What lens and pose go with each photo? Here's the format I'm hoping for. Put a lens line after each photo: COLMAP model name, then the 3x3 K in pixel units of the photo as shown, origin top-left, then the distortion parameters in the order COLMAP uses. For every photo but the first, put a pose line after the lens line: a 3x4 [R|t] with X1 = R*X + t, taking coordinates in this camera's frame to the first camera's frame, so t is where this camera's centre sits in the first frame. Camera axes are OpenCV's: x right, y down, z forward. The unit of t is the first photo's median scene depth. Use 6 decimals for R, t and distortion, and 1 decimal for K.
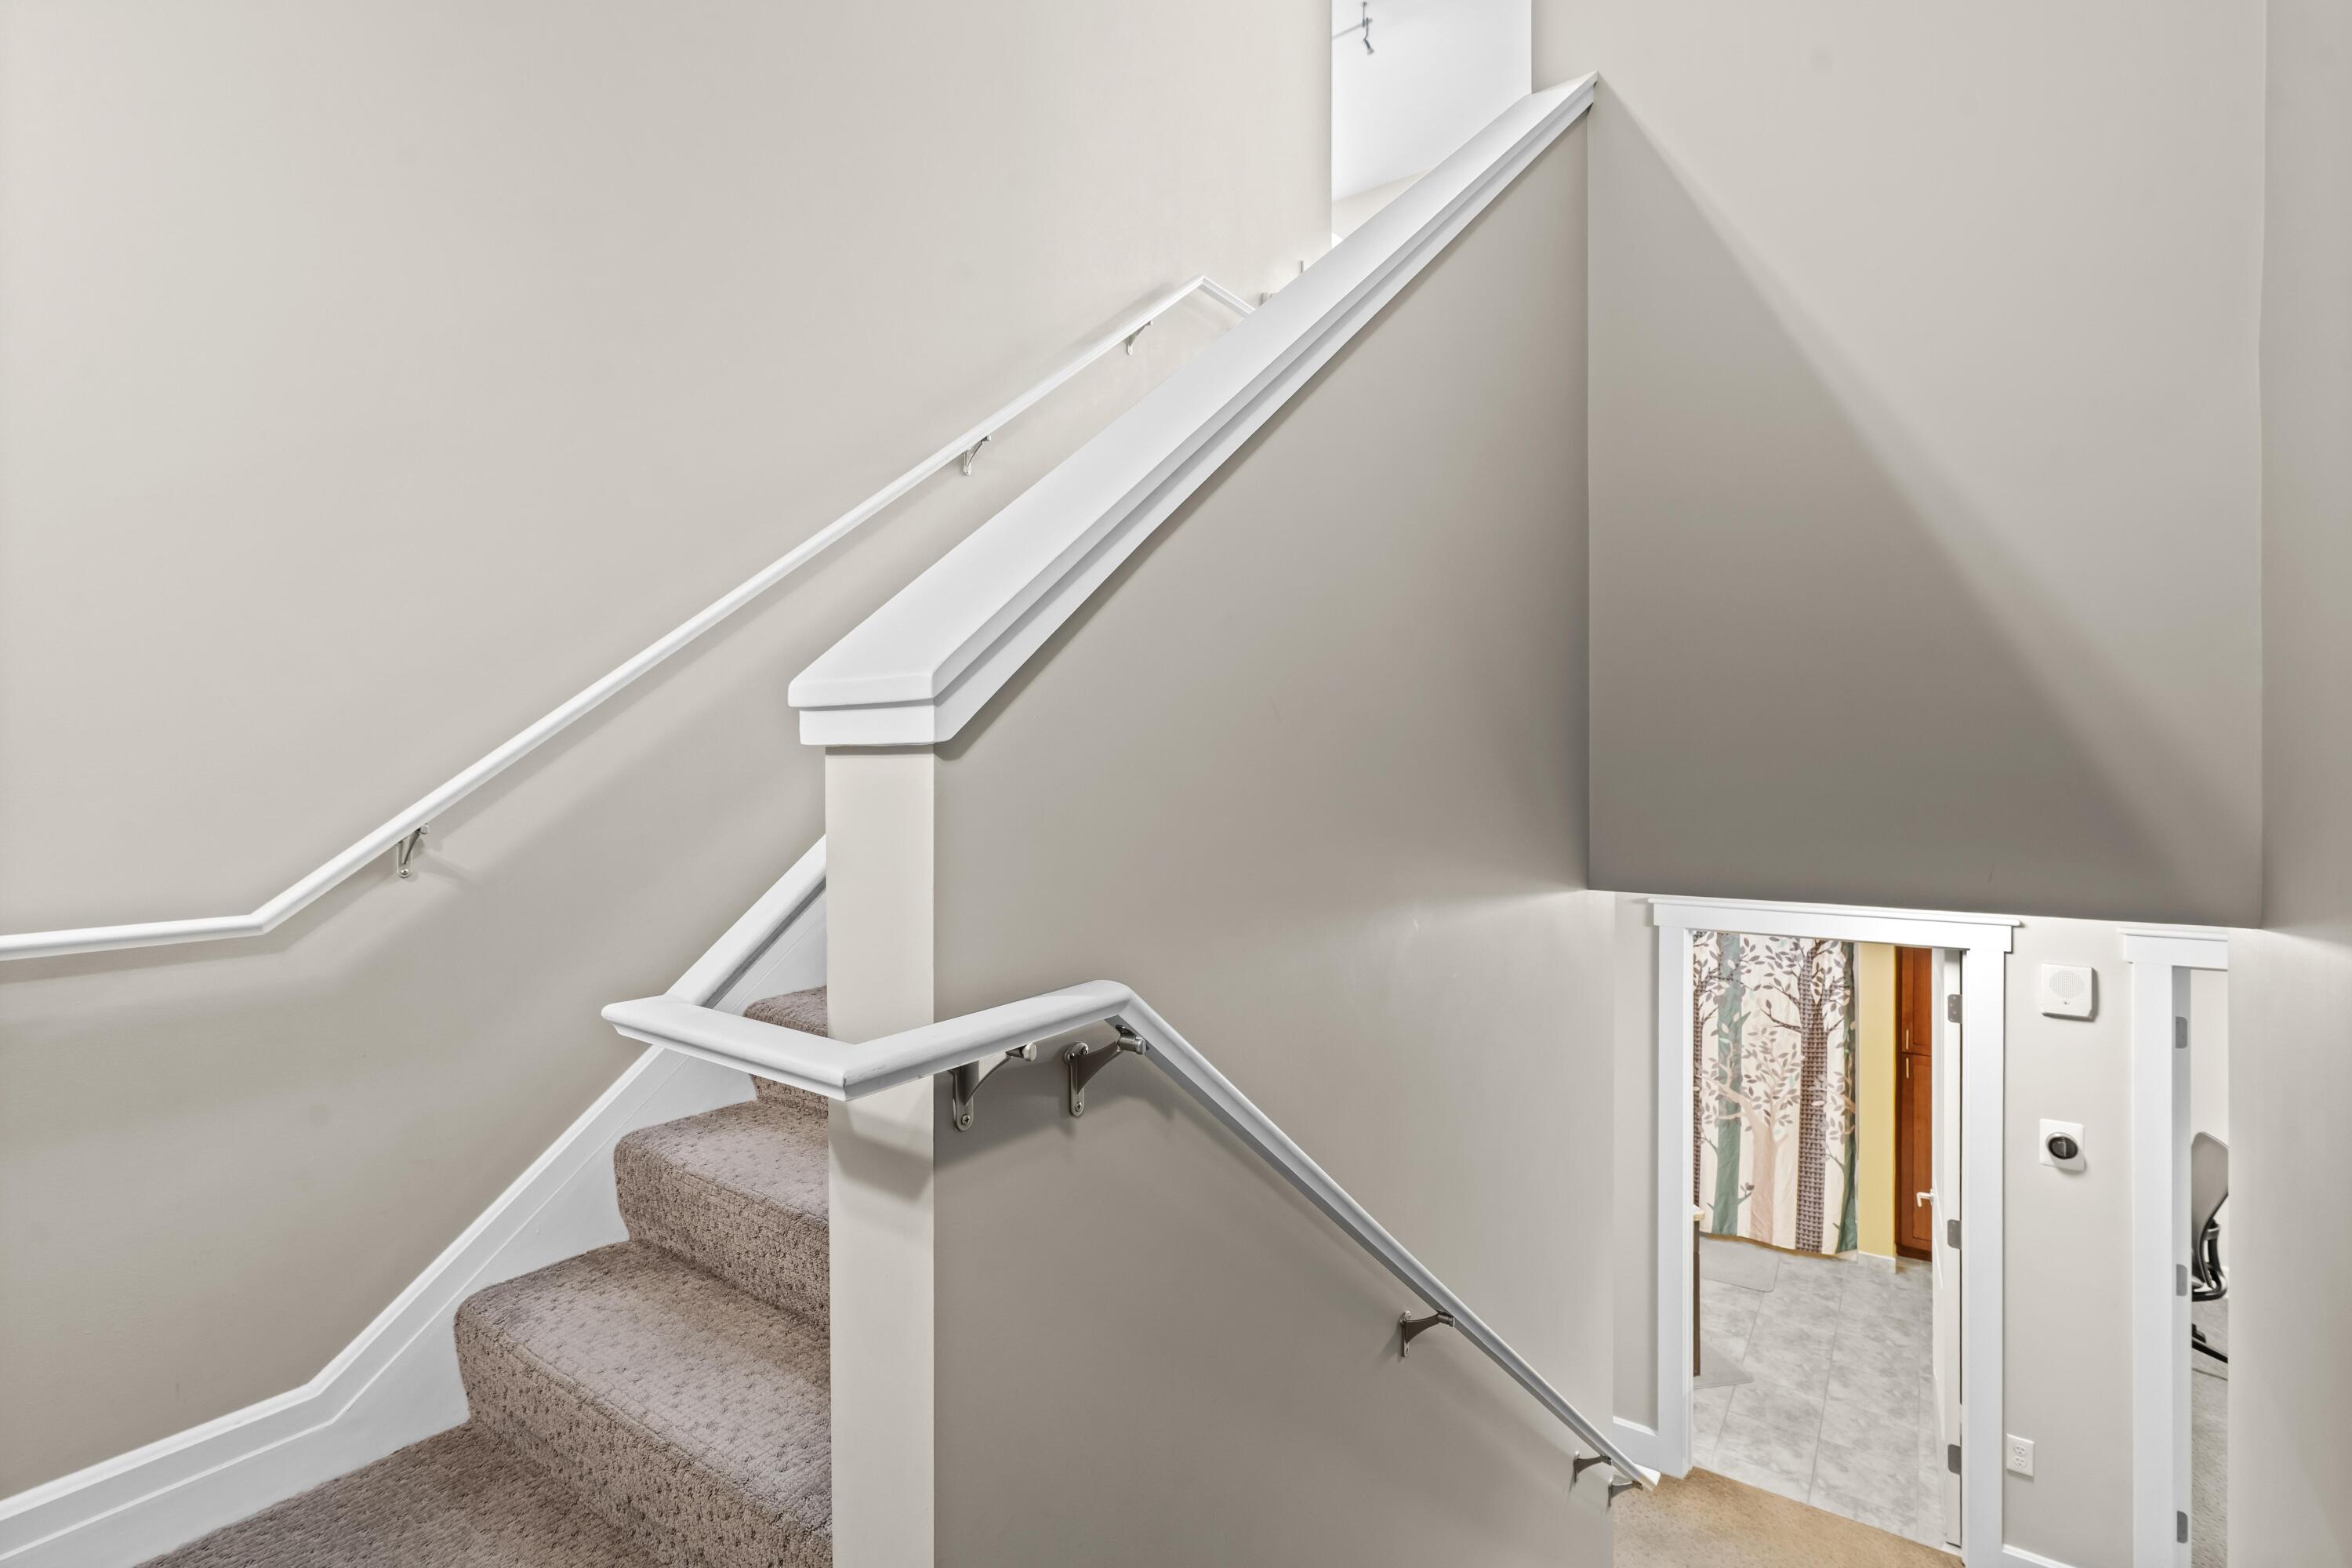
lens RADIAL K [[1073.4, 0, 1209.0], [0, 1073.4, 779.7], [0, 0, 1]] dist [-0.005789, 0.000656]
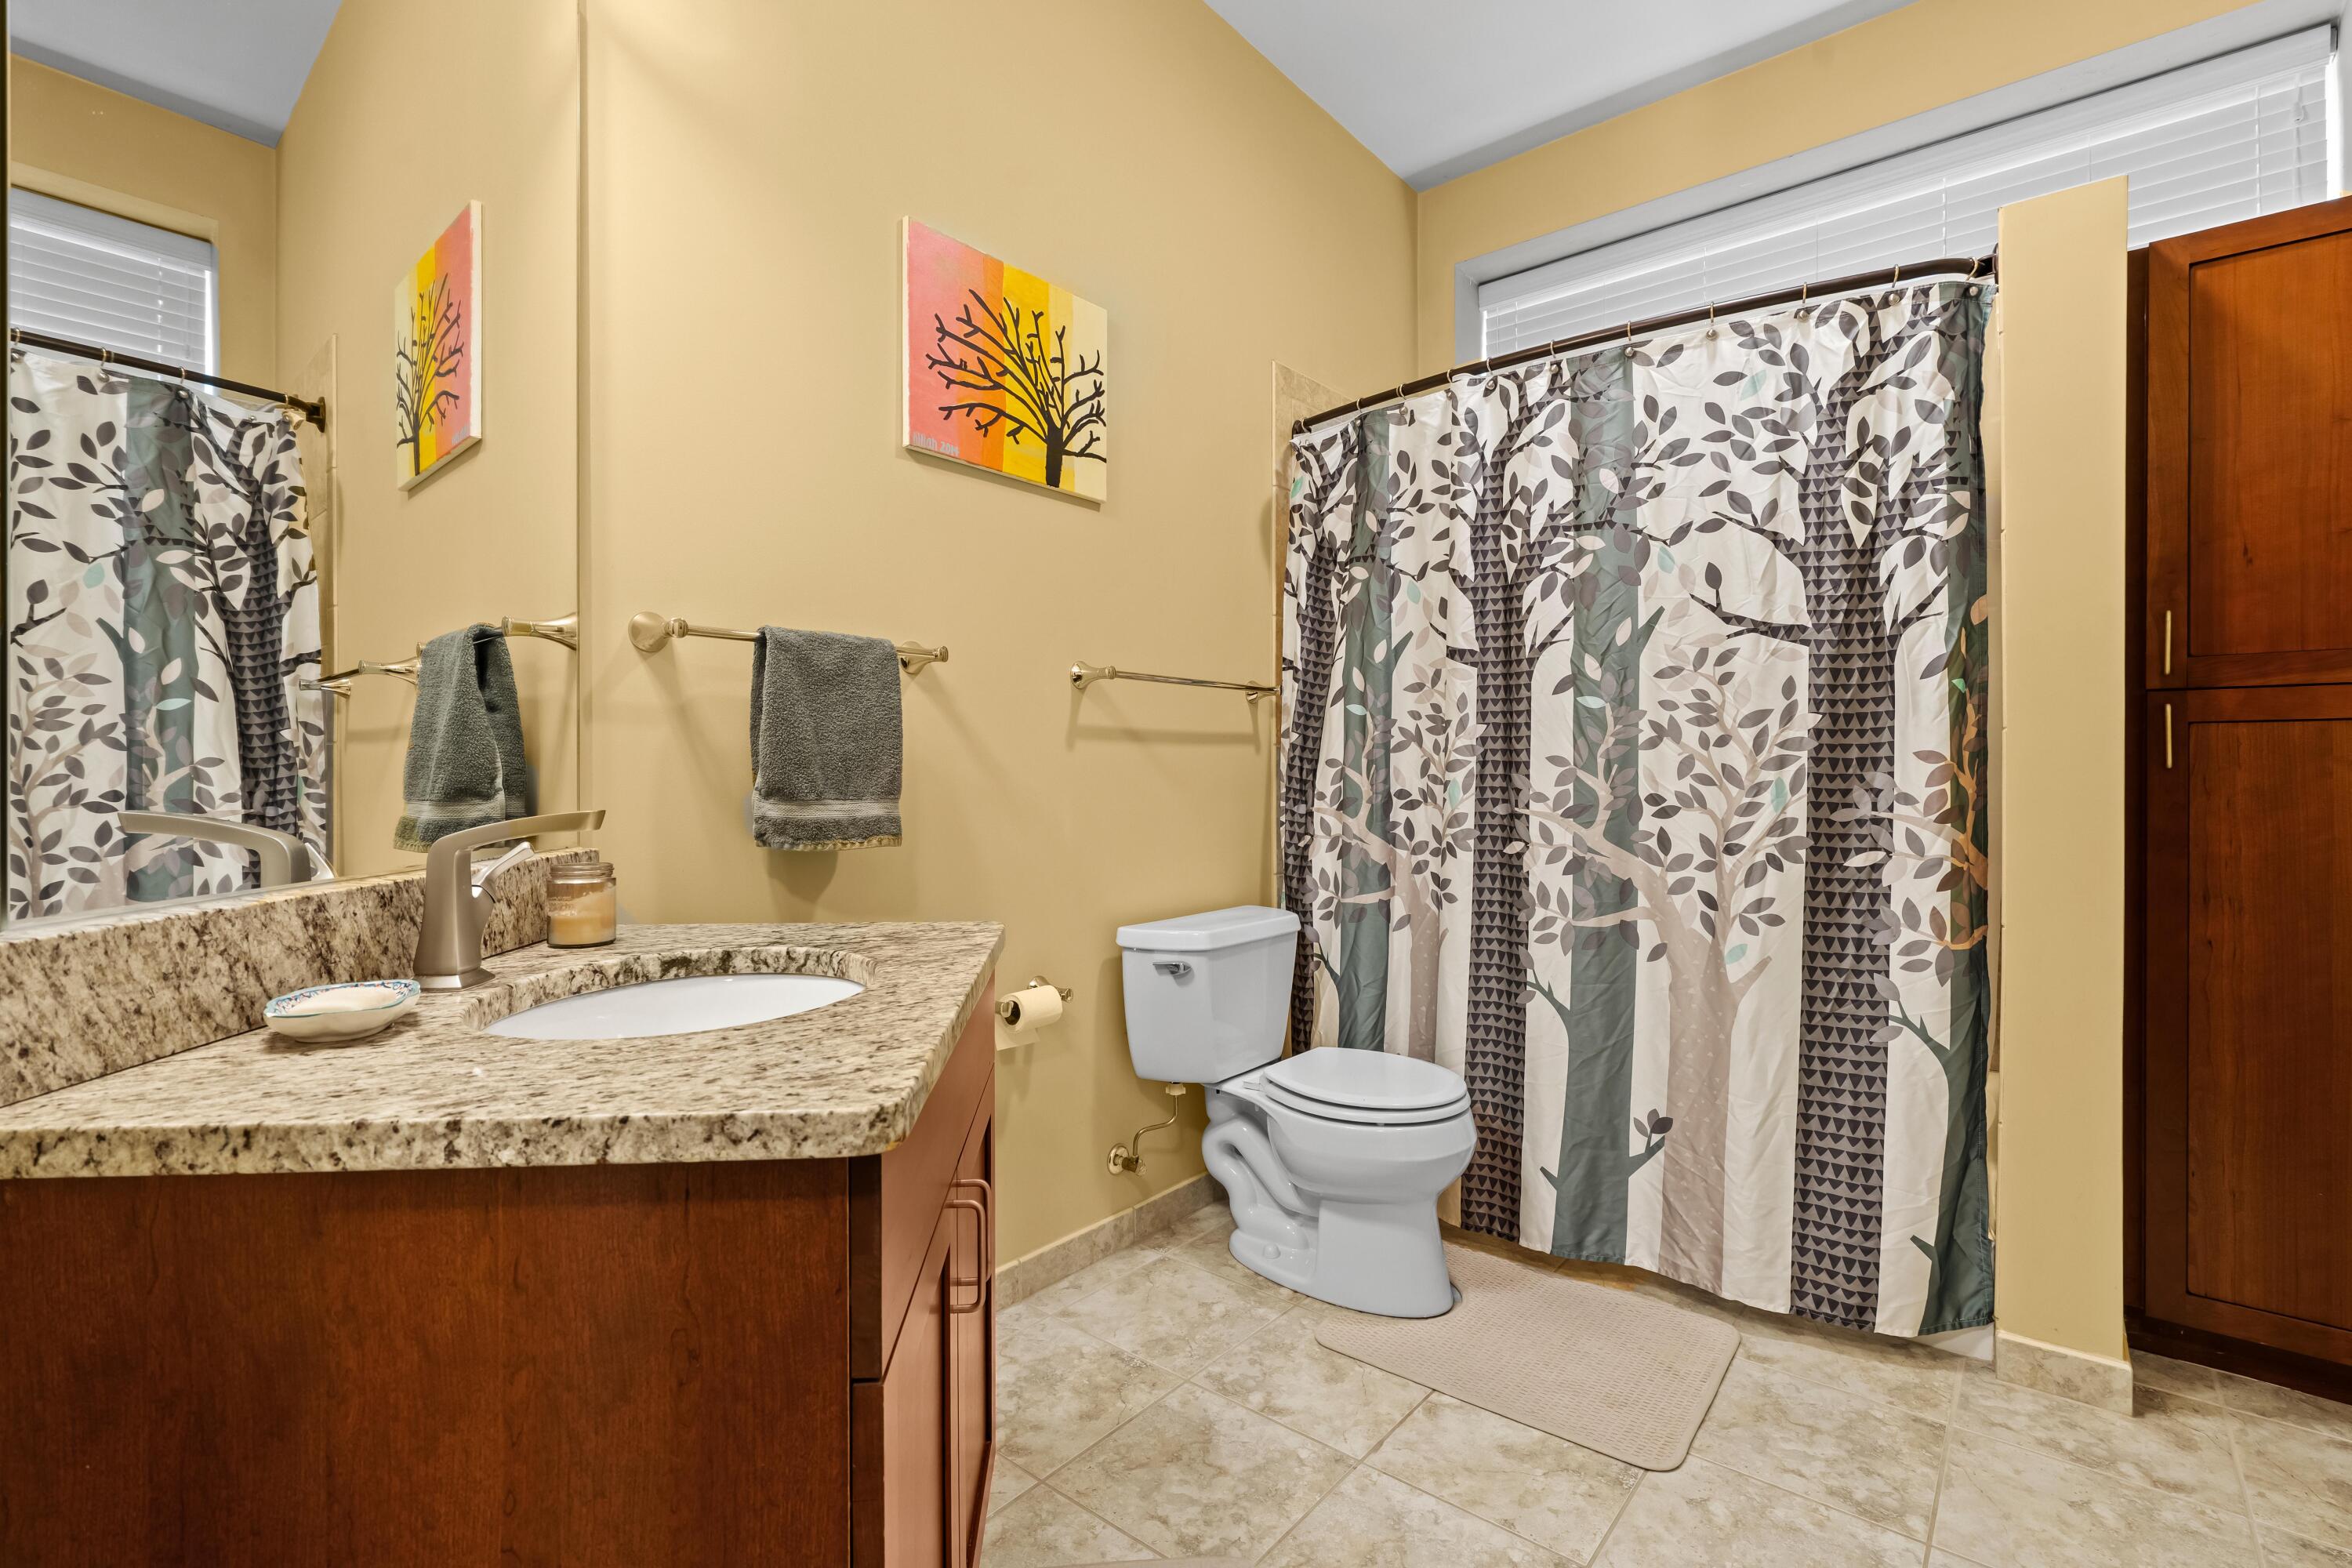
lens RADIAL K [[1073.4, 0, 1216.9], [0, 1073.4, 786.9], [0, 0, 1]] dist [-0.005789, 0.000656]
pose [[0.996752, -0.001464, -0.080518, 0.399104], [0.001693, 0.999995, 0.002769, 0.277000], [0.080513, -0.002896, 0.996749, 0.661630]]
